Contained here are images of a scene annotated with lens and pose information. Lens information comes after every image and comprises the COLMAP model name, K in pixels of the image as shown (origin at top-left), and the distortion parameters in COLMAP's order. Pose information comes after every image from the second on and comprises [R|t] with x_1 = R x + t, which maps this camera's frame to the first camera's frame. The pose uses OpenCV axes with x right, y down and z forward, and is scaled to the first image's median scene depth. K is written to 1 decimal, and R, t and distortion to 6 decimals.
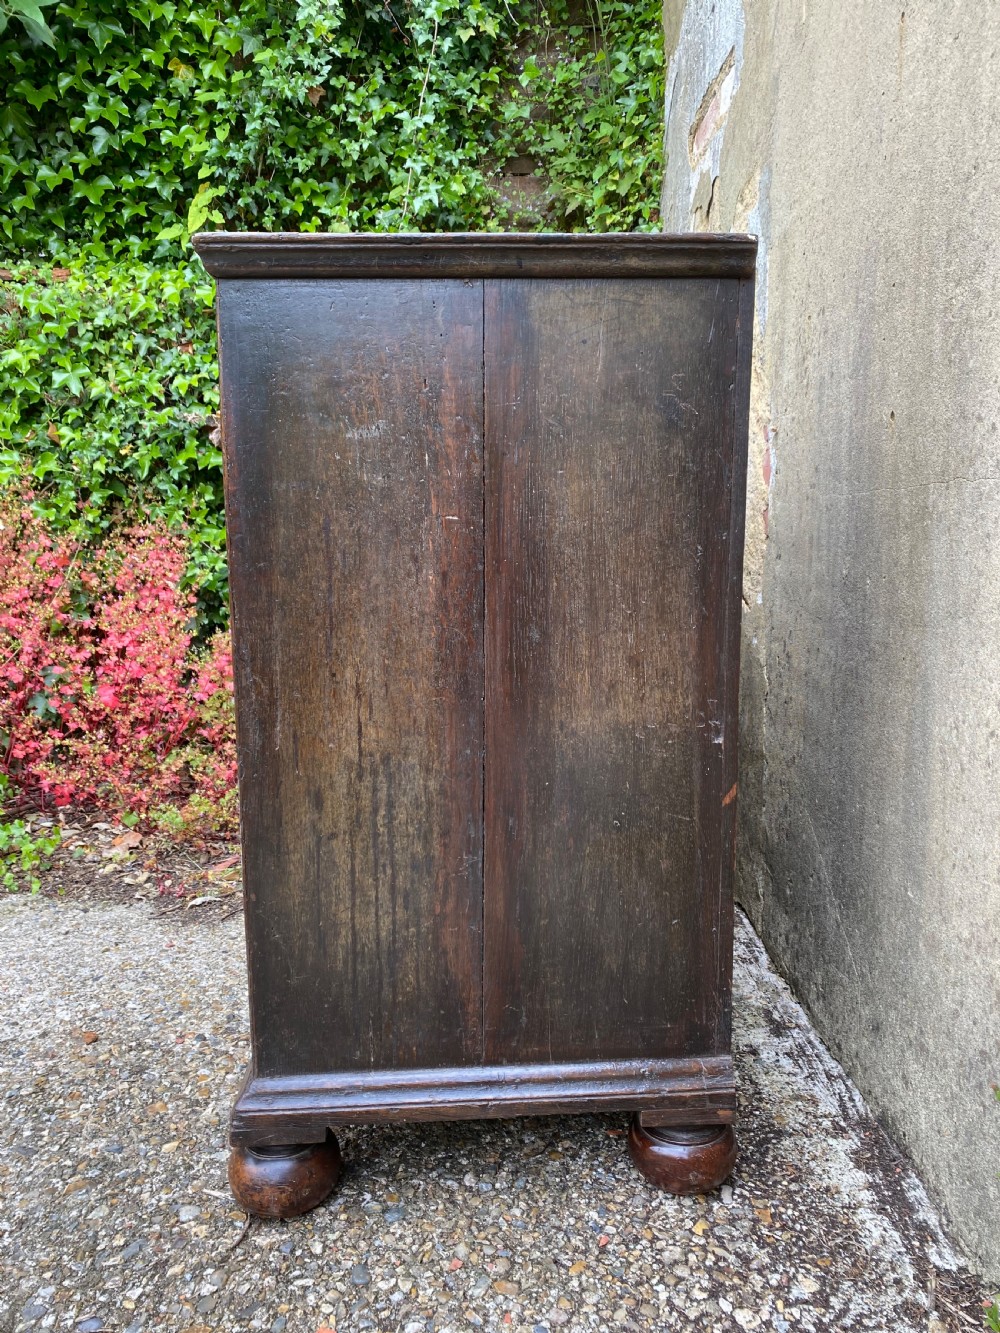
lens RADIAL K [[1024.5, 0, 513.4], [0, 1024.5, 655.0], [0, 0, 1]] dist [0.016200, -0.010683]
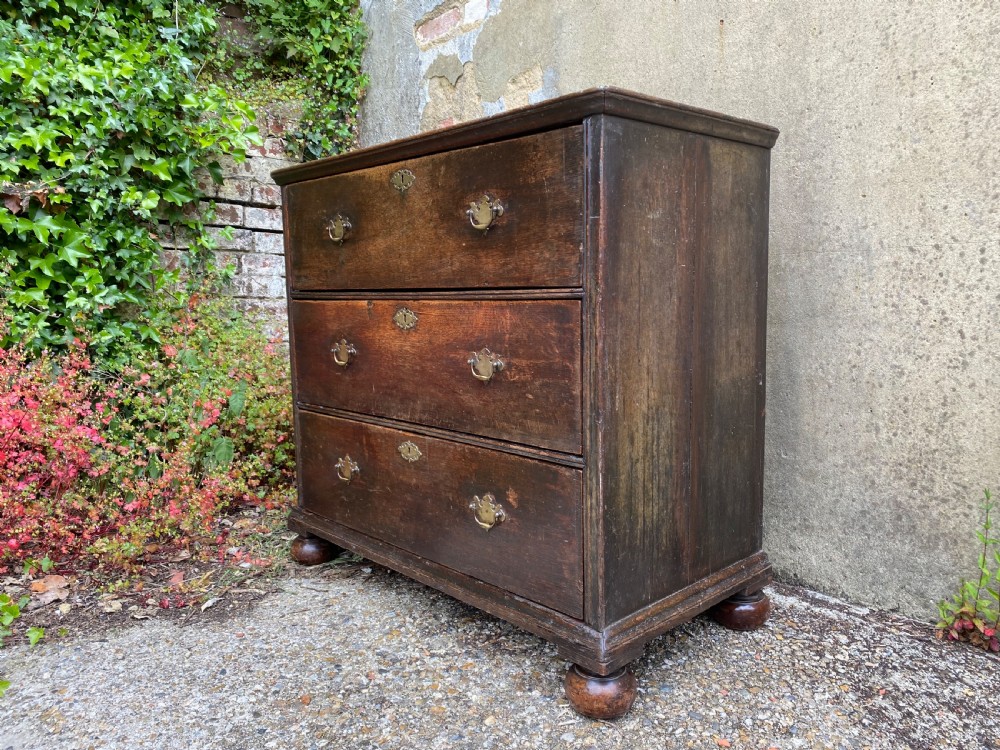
lens RADIAL K [[768.5, 0, 503.0], [0, 768.5, 365.5], [0, 0, 1]] dist [0.016200, -0.010683]
pose [[0.769525, -0.069055, 0.634873, -1.054568], [0.093252, 0.995631, -0.004736, 0.011479], [-0.631772, 0.062847, 0.772602, 0.178448]]
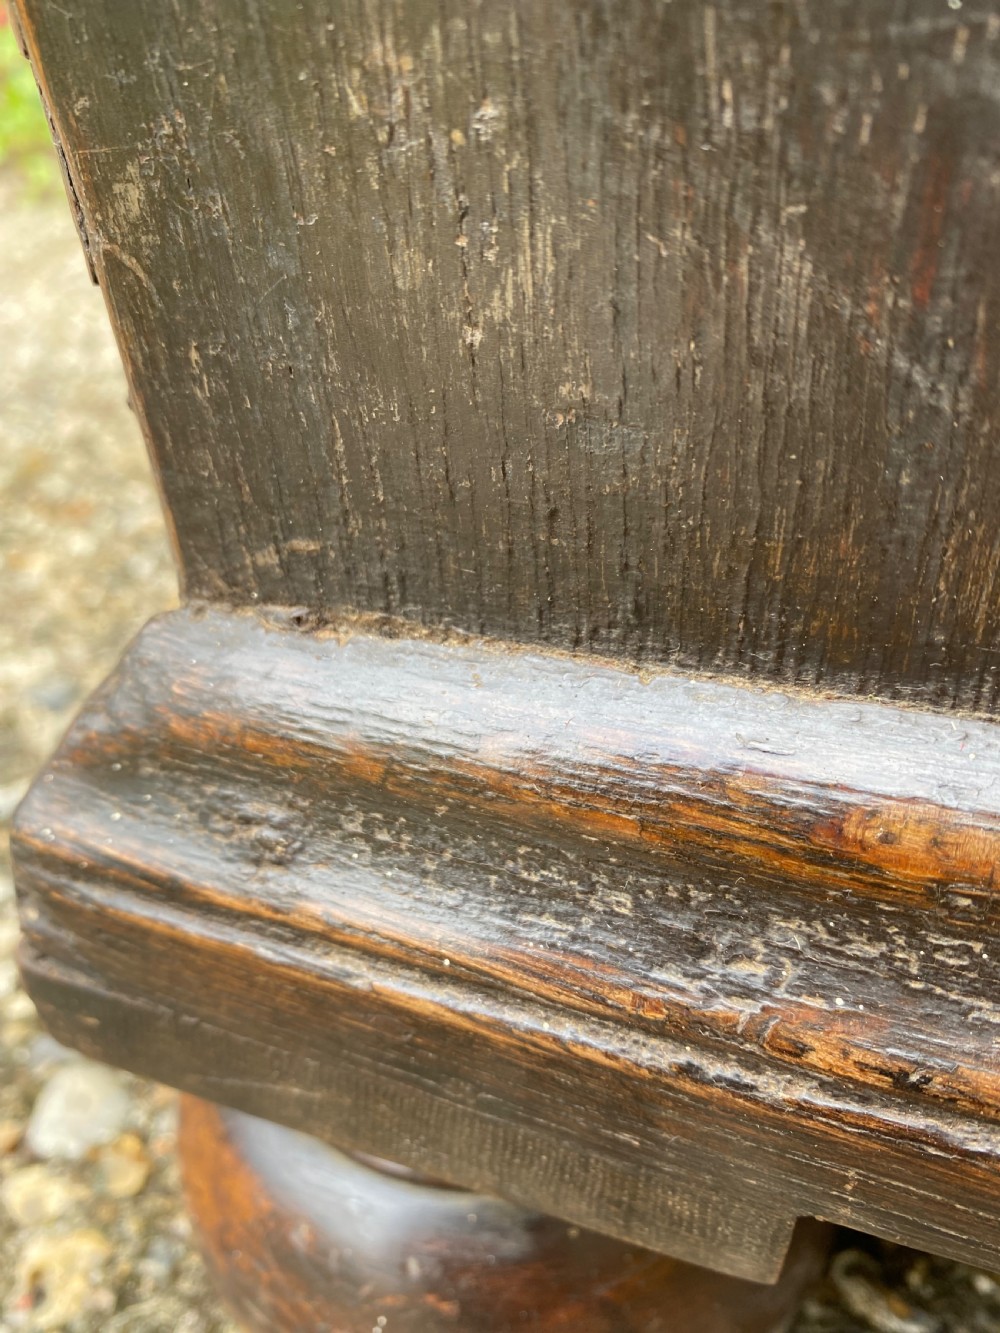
lens RADIAL K [[1080.6, 0, 509.3], [0, 1080.6, 666.5], [0, 0, 1]] dist [-0.036257, 0.015721]
pose [[0.915869, 0.193715, -0.351651, -0.177578], [0.000536, 0.875303, 0.483575, 0.360467], [0.401477, -0.443080, 0.801559, 0.907891]]
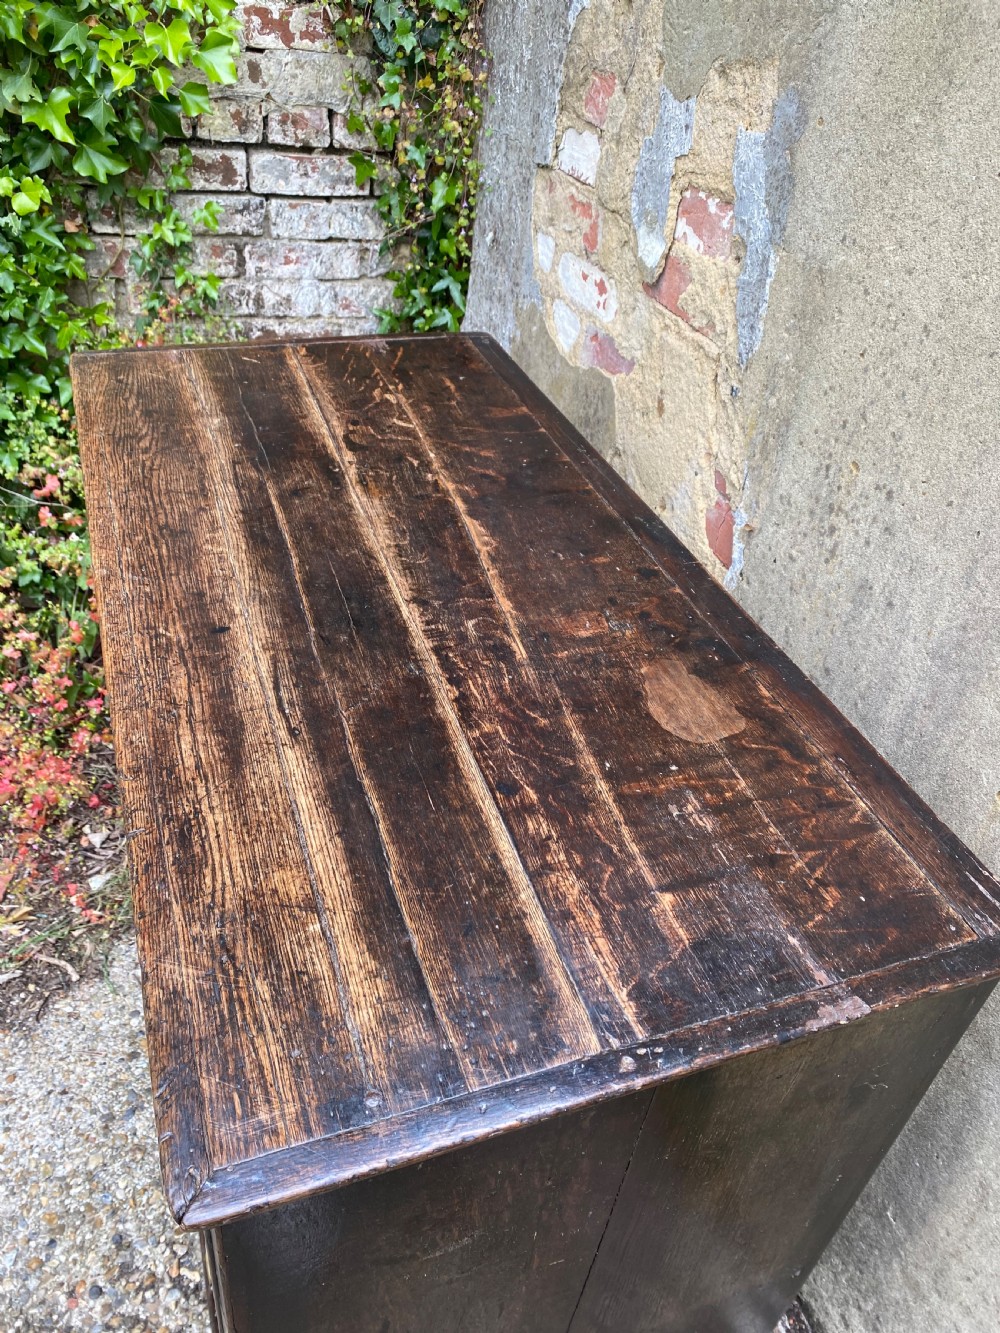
lens RADIAL K [[1024.5, 0, 492.2], [0, 1024.5, 650.4], [0, 0, 1]] dist [0.016200, -0.010683]
pose [[0.952889, -0.094020, 0.288380, -0.246090], [-0.063607, 0.867668, 0.493058, -0.778543], [-0.296576, -0.488173, 0.820811, 0.591334]]
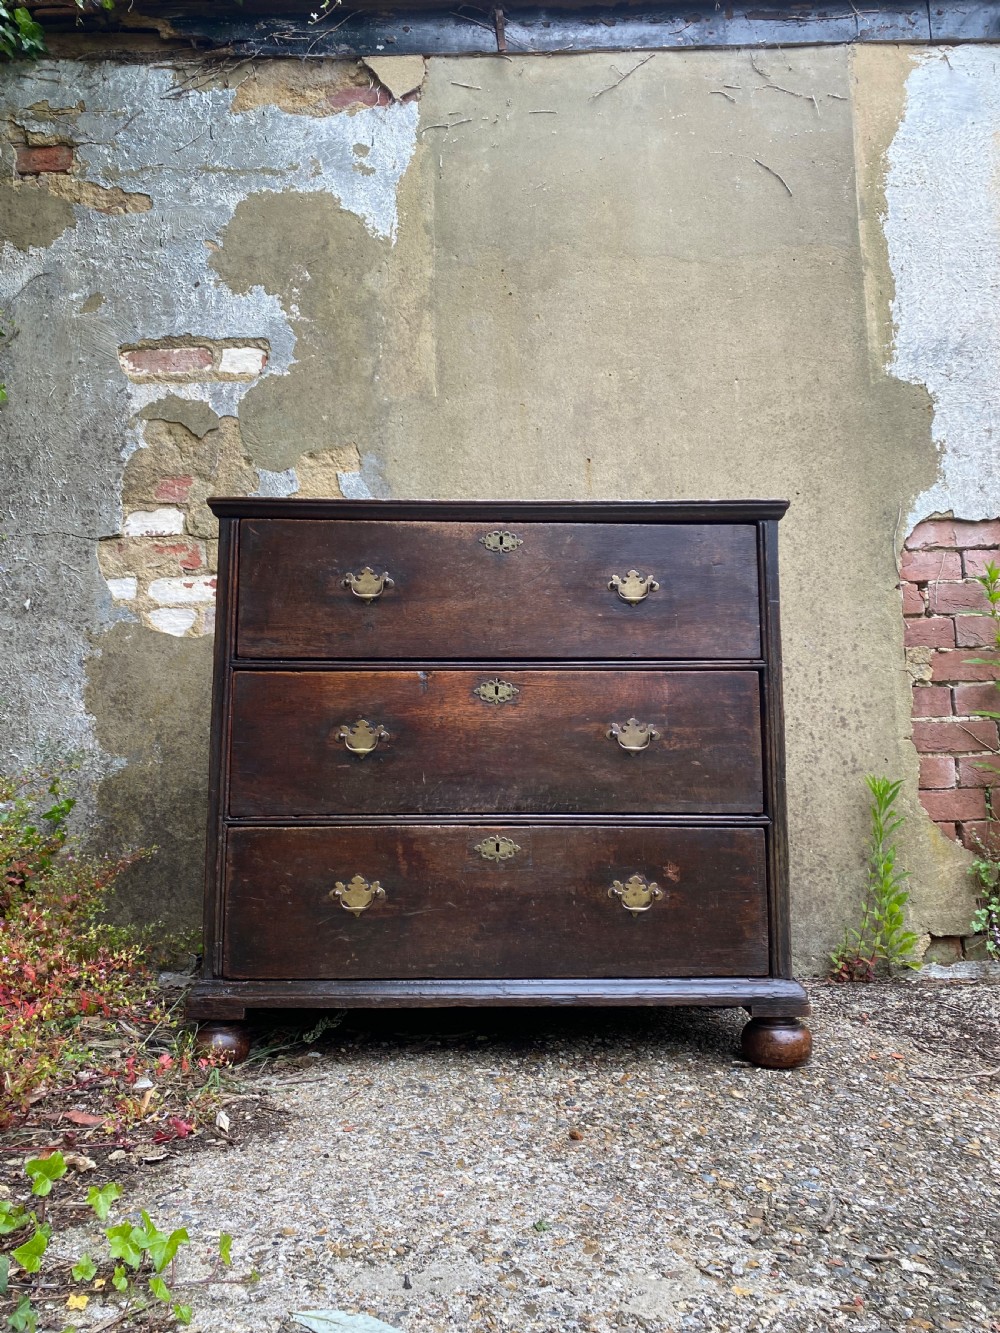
lens RADIAL K [[1024.5, 0, 507.7], [0, 1024.5, 645.5], [0, 0, 1]] dist [0.016200, -0.010683]
pose [[0.037216, 0.140215, 0.989421, -1.942628], [0.131582, 0.980799, -0.143943, 0.069184], [-0.990606, 0.135547, 0.018052, 1.331197]]
